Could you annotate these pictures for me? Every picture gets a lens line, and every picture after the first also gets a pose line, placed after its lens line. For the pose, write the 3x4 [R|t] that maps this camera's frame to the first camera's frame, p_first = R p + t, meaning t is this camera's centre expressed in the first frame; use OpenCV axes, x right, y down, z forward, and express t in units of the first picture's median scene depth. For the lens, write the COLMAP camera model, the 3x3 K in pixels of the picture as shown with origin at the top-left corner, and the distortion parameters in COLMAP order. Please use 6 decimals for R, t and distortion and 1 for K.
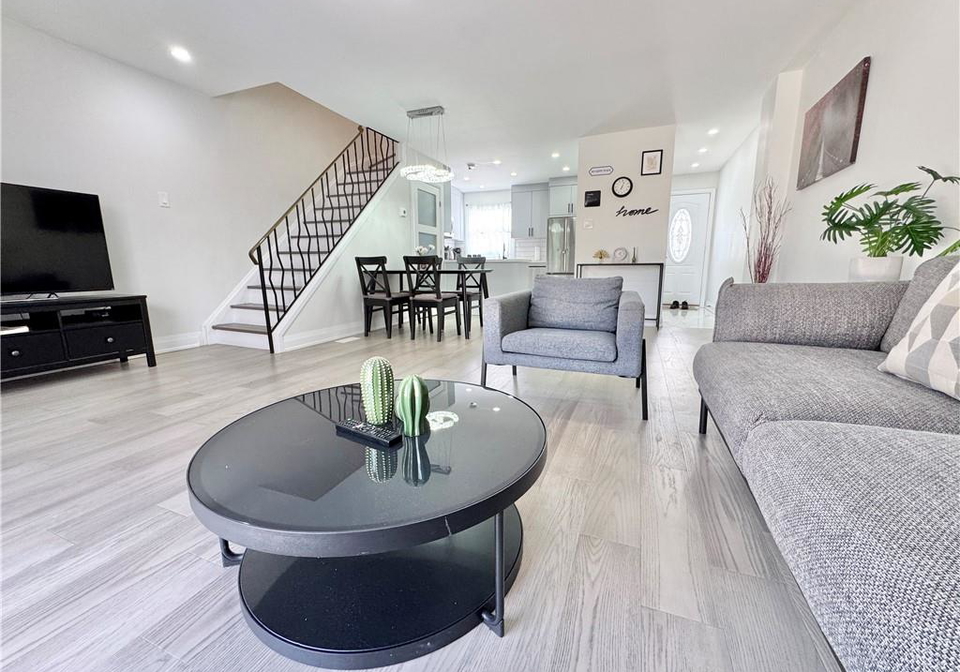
lens RADIAL K [[386.6, 0, 483.4], [0, 386.6, 336.3], [0, 0, 1]] dist [-0.001890, 0.000019]
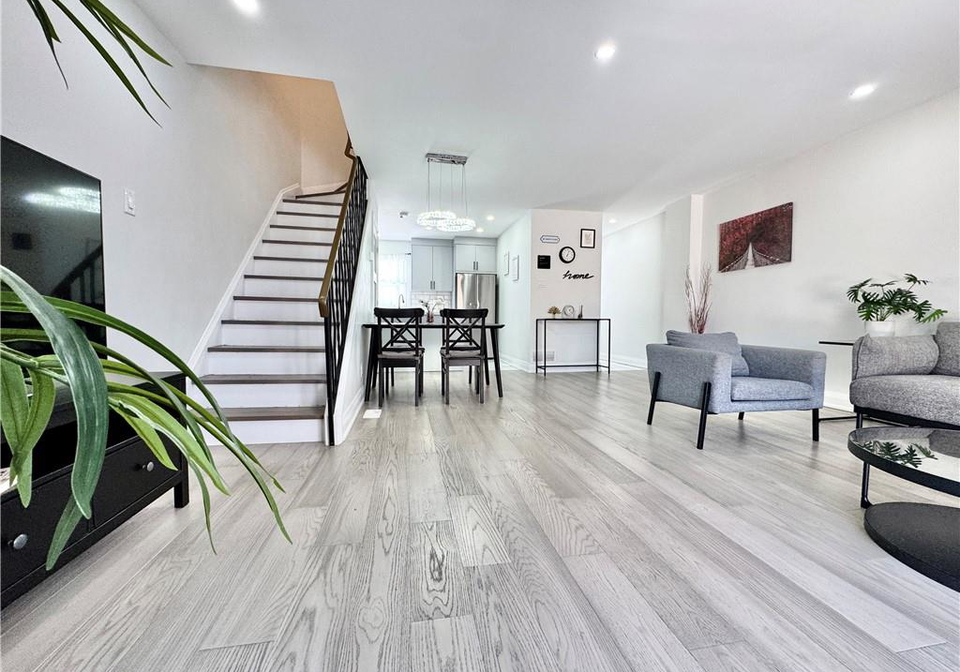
lens RADIAL K [[386.6, 0, 483.4], [0, 386.6, 335.3], [0, 0, 1]] dist [-0.001890, 0.000019]
pose [[0.833914, -0.014252, 0.551710, -0.502418], [0.086963, 0.990572, -0.105856, -0.039531], [-0.544999, 0.136253, 0.827291, 0.194145]]
